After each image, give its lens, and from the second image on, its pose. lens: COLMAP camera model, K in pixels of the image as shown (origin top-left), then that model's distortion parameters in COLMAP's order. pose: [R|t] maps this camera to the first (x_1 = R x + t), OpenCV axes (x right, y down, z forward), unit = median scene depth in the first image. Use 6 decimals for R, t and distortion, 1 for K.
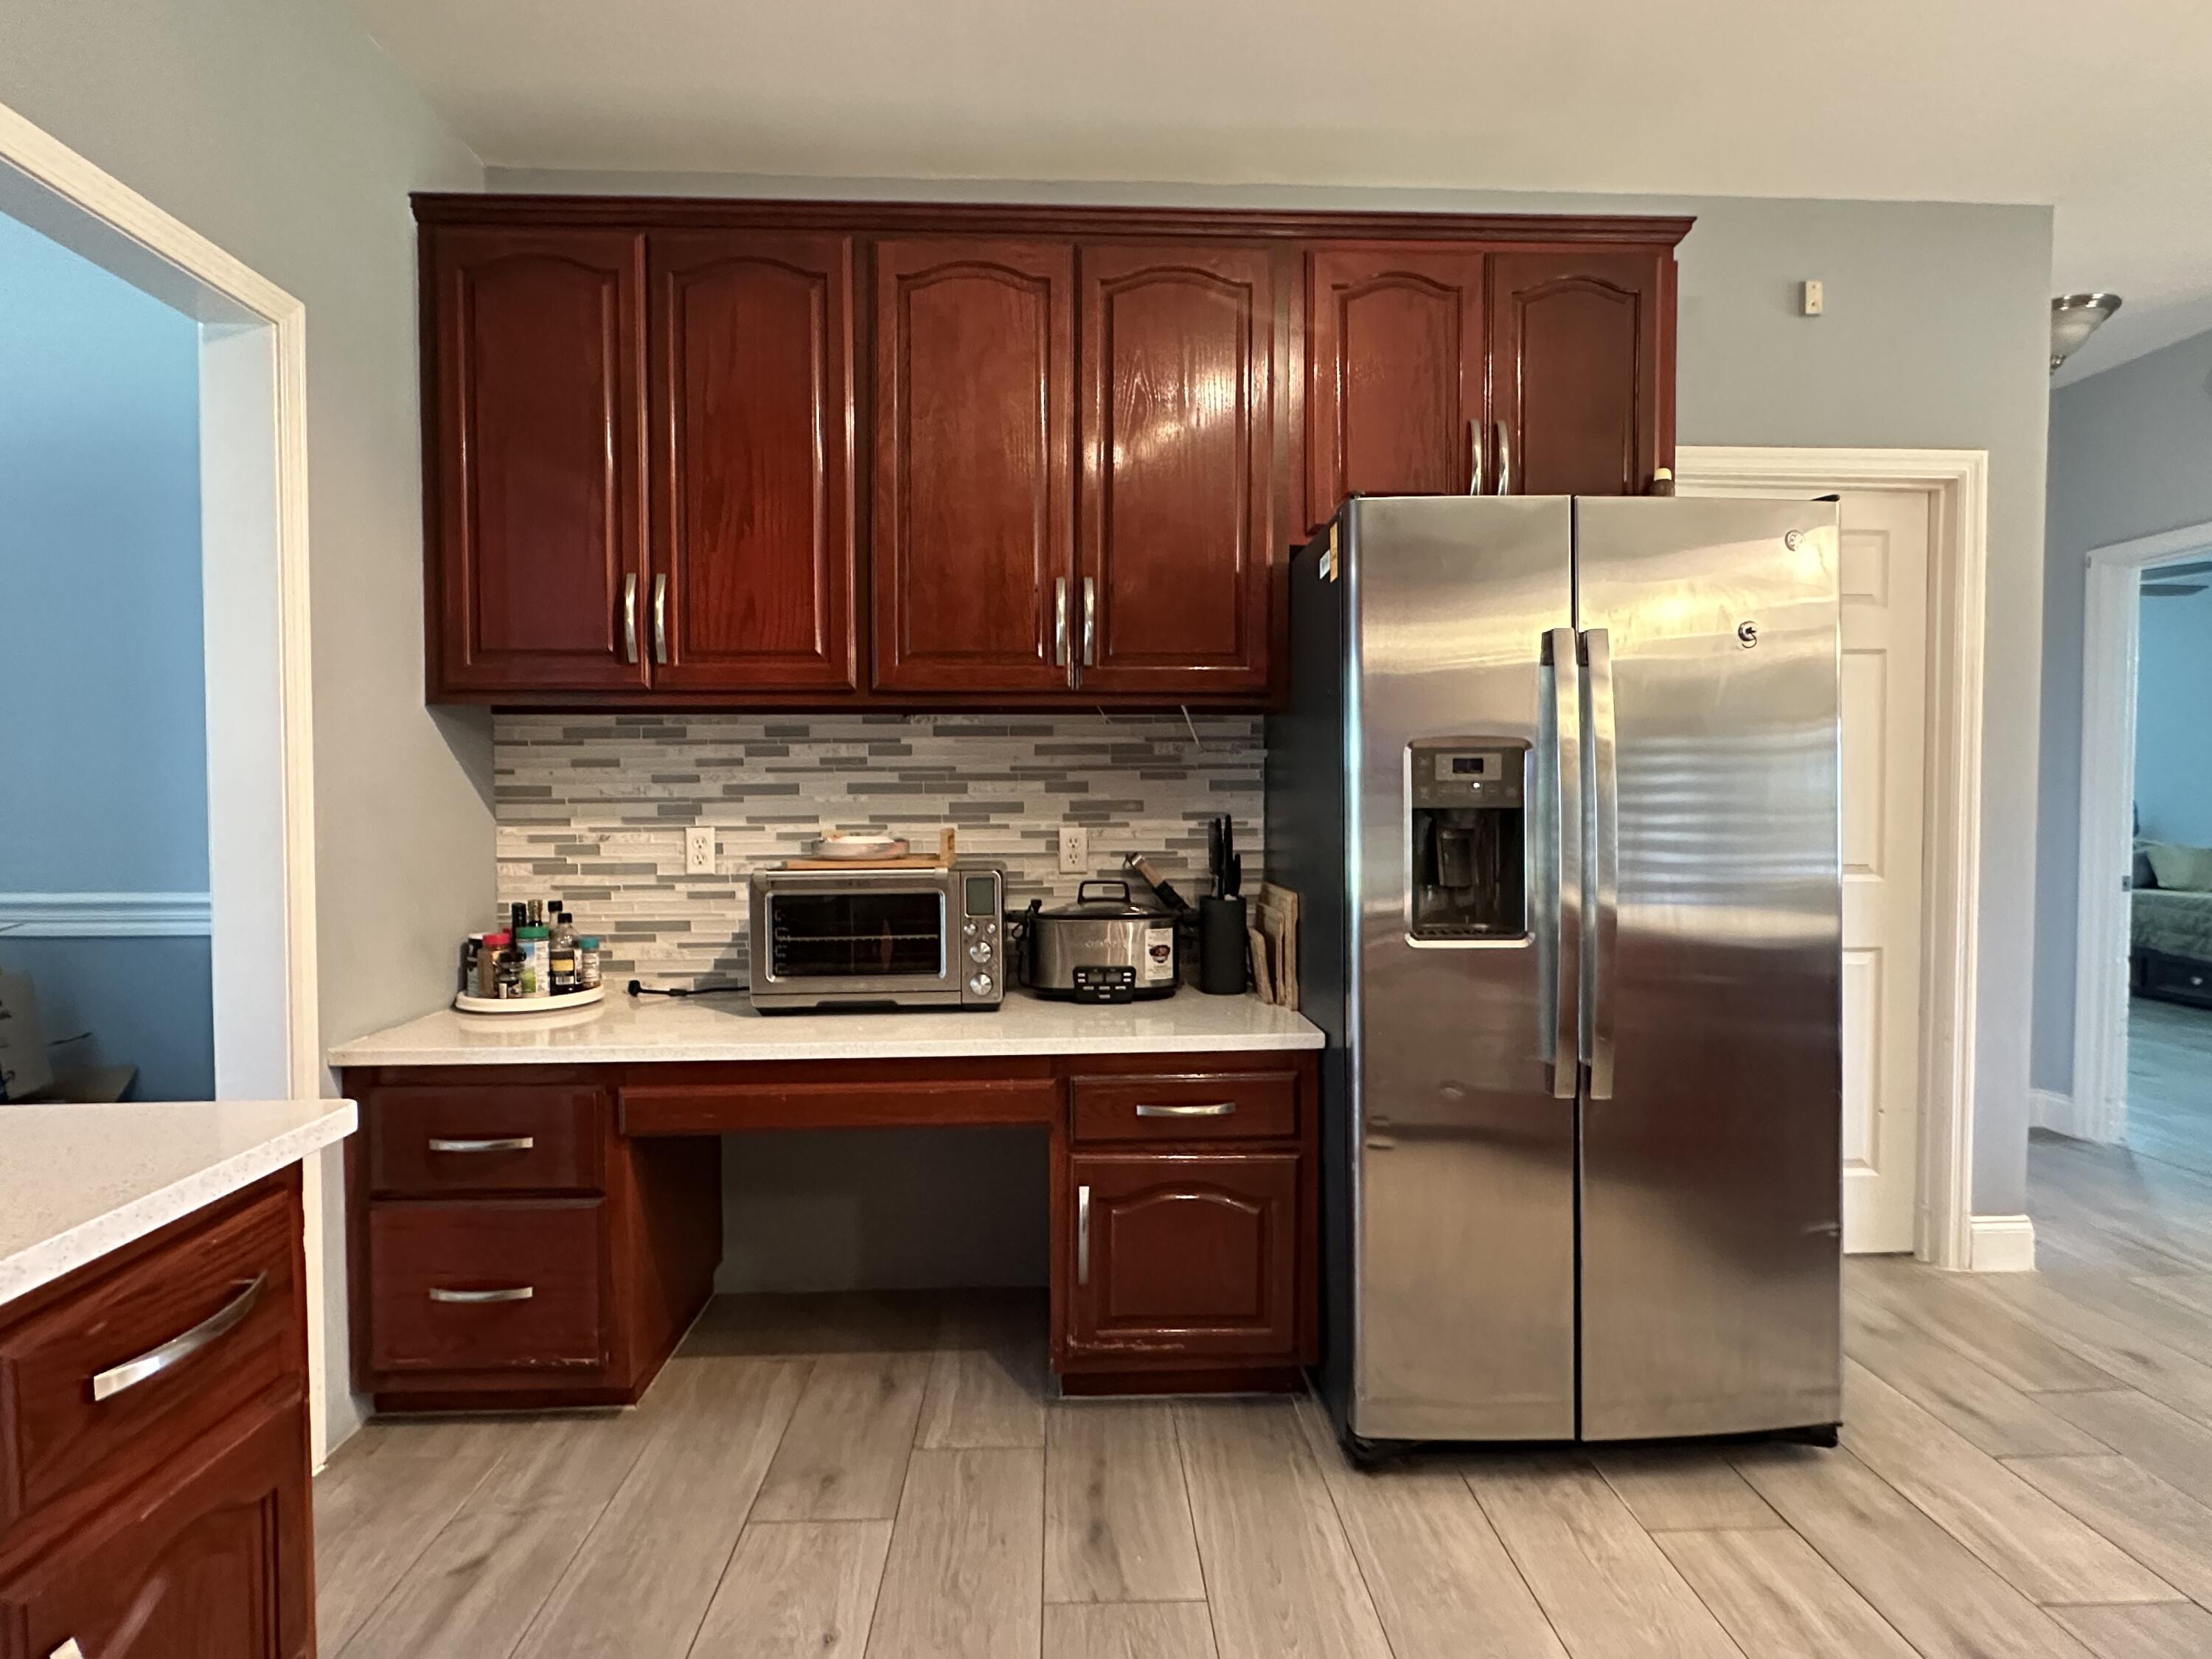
lens RADIAL K [[1127.9, 0, 1107.0], [0, 1127.9, 825.2], [0, 0, 1]] dist [0.001171, -0.000597]
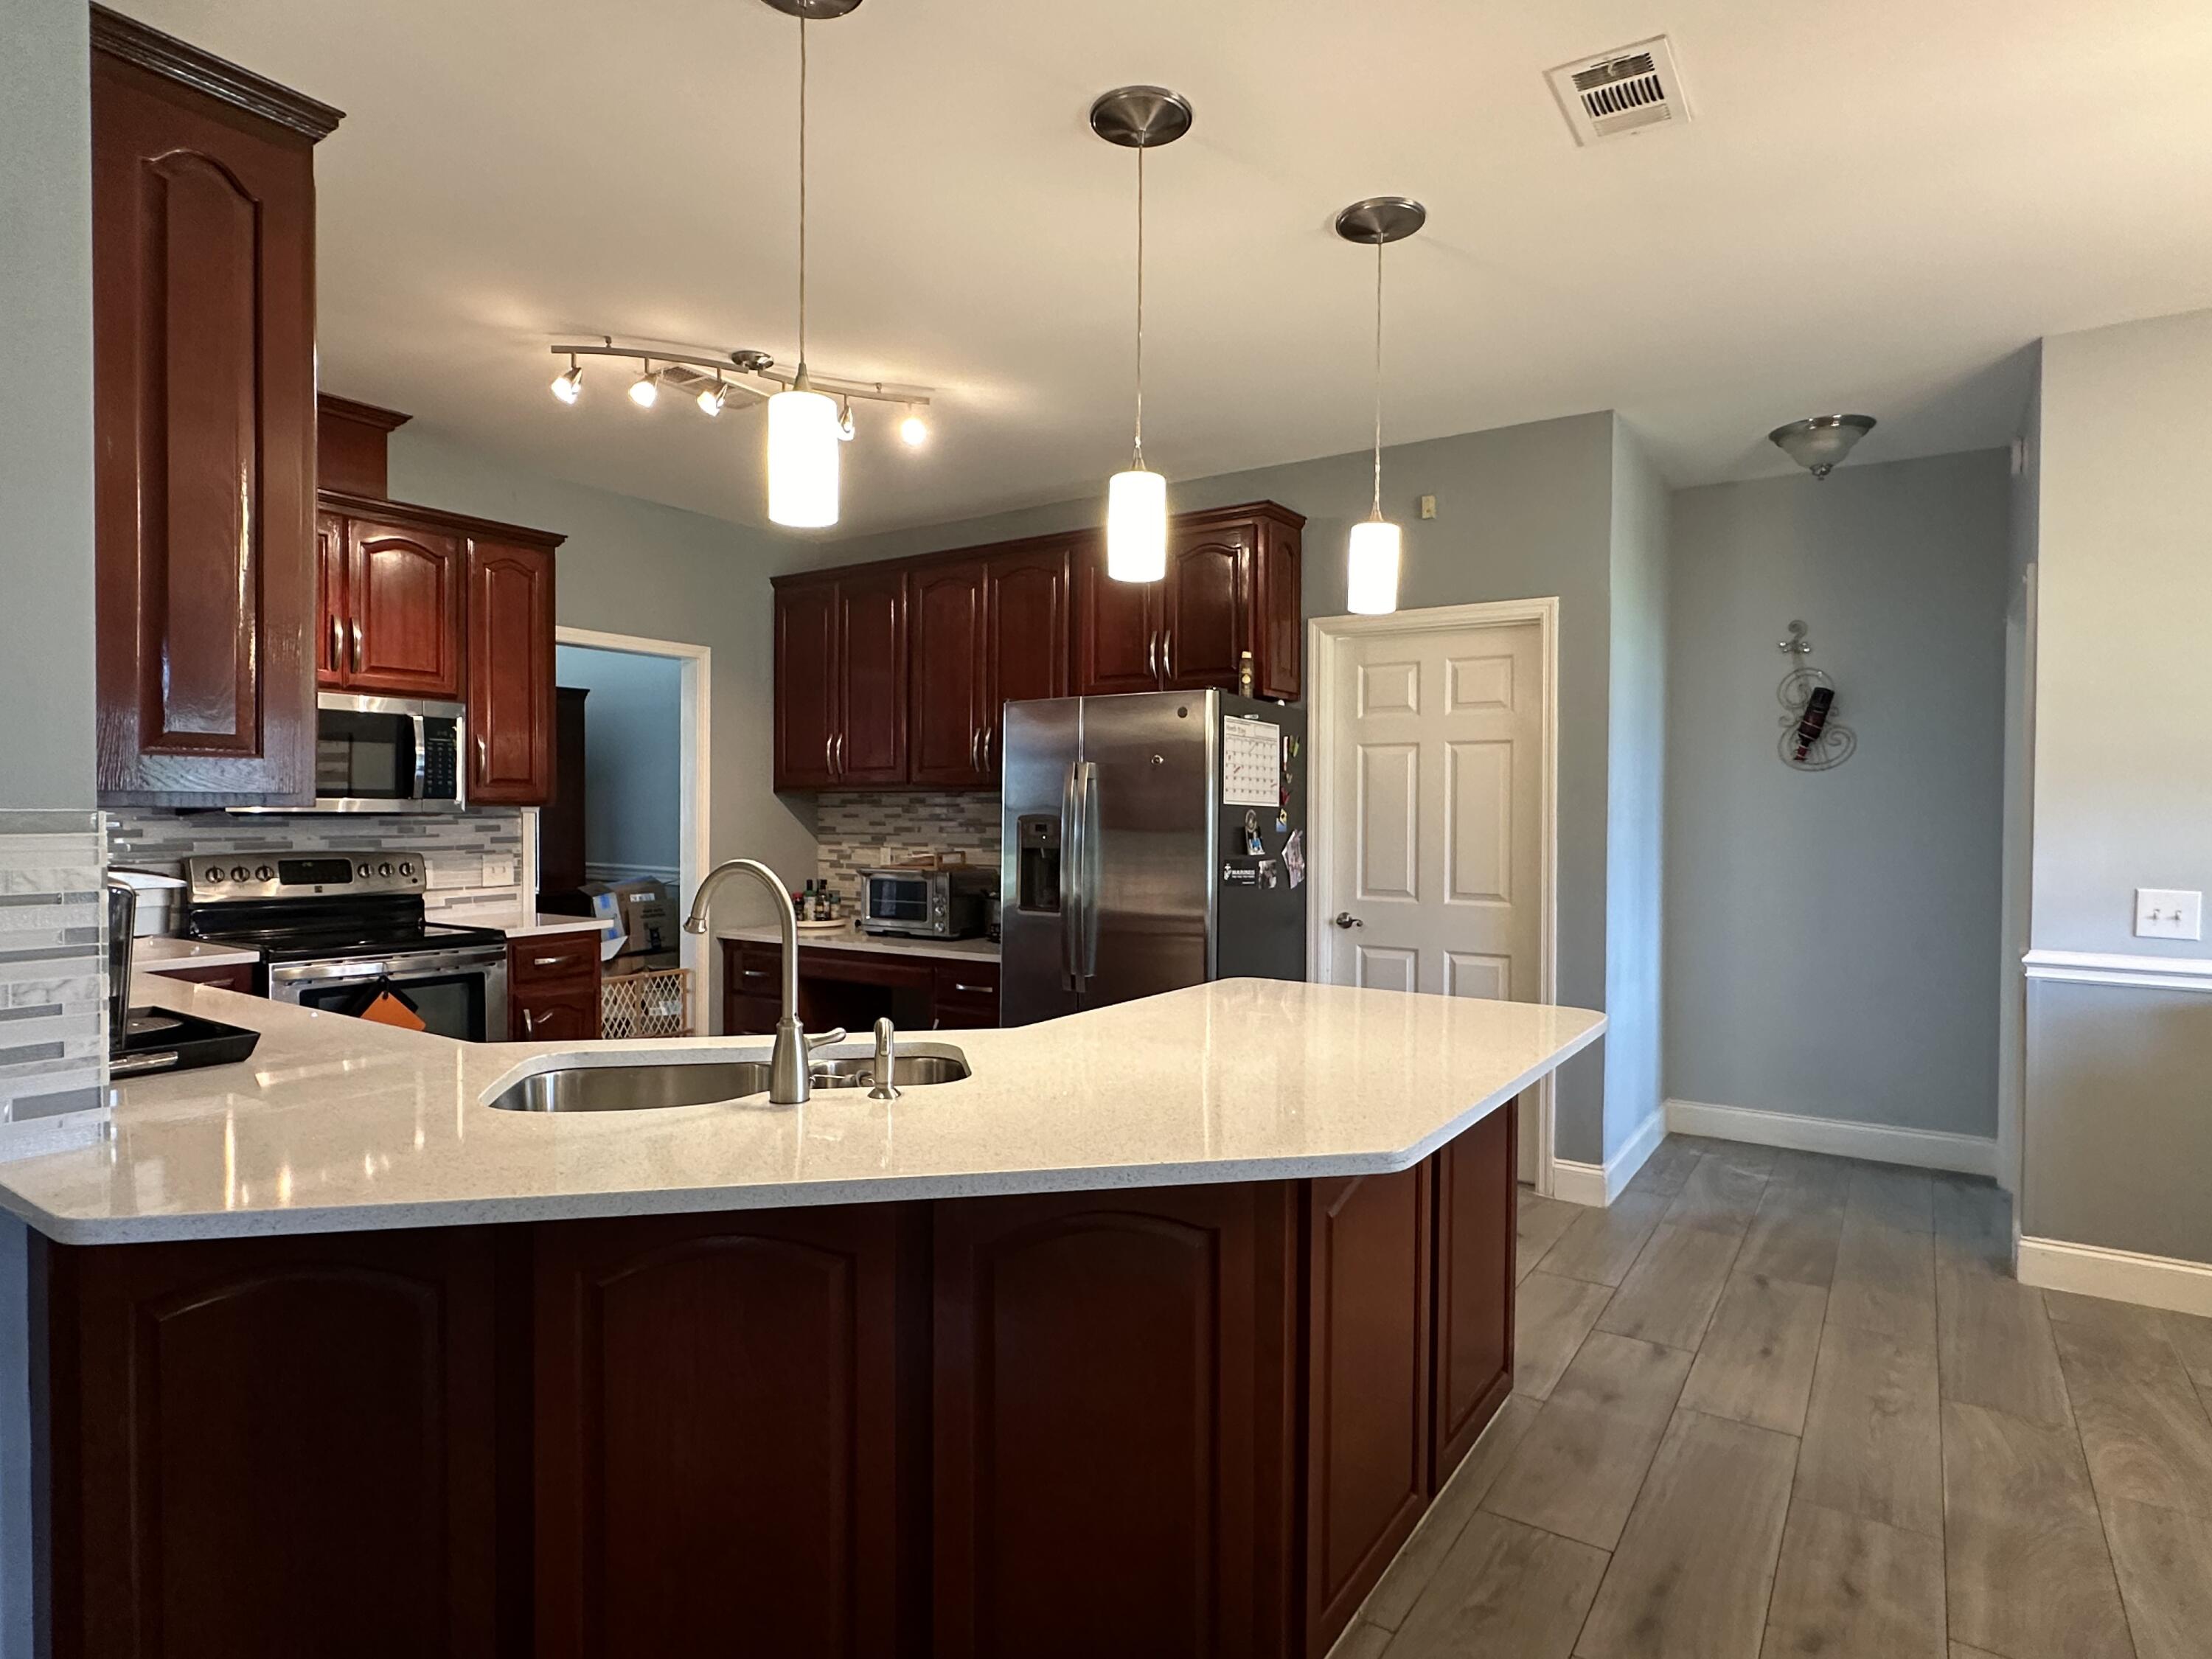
lens RADIAL K [[1209.6, 0, 1106.7], [0, 1209.6, 825.7], [0, 0, 1]] dist [-0.019391, -0.000384]
pose [[0.800698, 0.014416, -0.598895, 1.280100], [-0.023179, 0.999707, -0.006927, -0.031791], [0.598620, 0.019428, 0.800798, -0.520514]]
